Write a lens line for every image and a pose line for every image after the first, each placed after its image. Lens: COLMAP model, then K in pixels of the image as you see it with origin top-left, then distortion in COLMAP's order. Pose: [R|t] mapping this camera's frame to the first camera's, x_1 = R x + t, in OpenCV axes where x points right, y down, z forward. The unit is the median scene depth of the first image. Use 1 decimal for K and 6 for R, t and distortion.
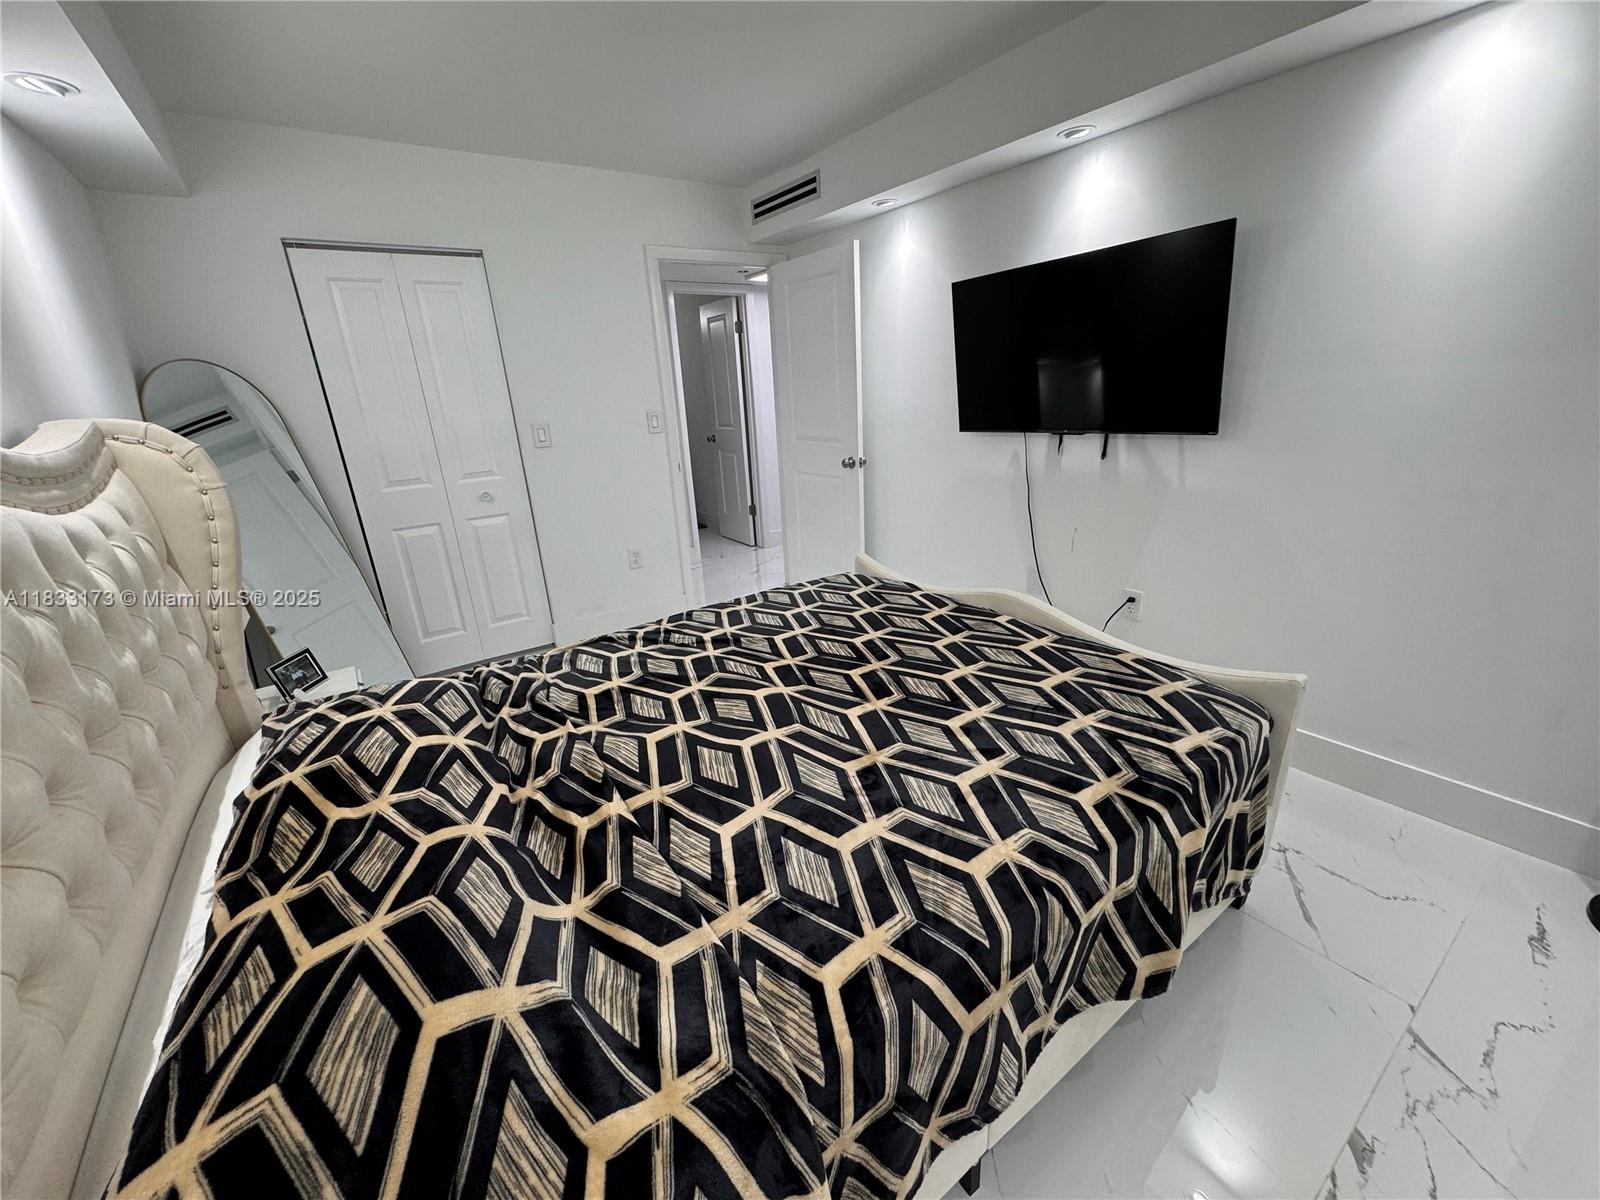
lens RADIAL K [[637.7, 0, 794.5], [0, 637.7, 601.8], [0, 0, 1]] dist [-0.003268, 0.000874]
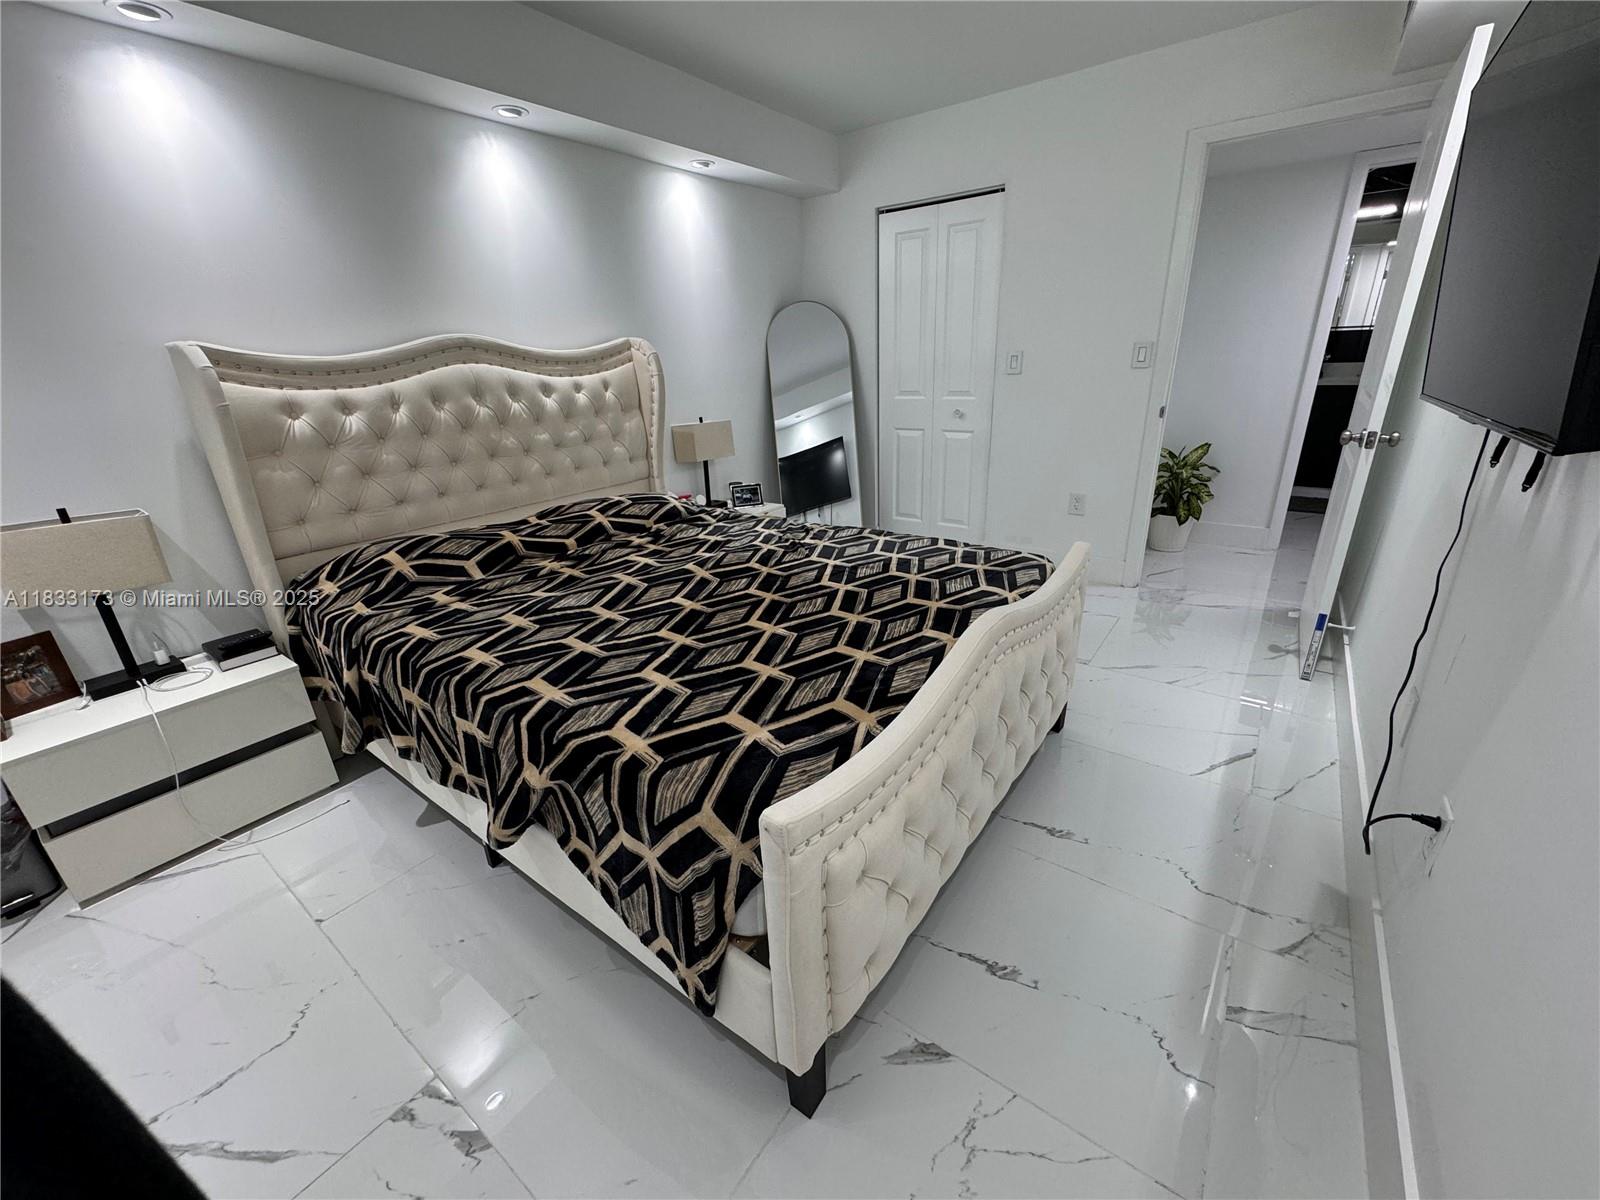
lens RADIAL K [[637.7, 0, 798.2], [0, 637.7, 598.8], [0, 0, 1]] dist [-0.003268, 0.000874]
pose [[0.321038, 0.377363, -0.868638, 0.930558], [-0.285615, 0.913063, 0.291102, -0.188602], [0.902972, 0.154641, 0.400908, 0.552127]]
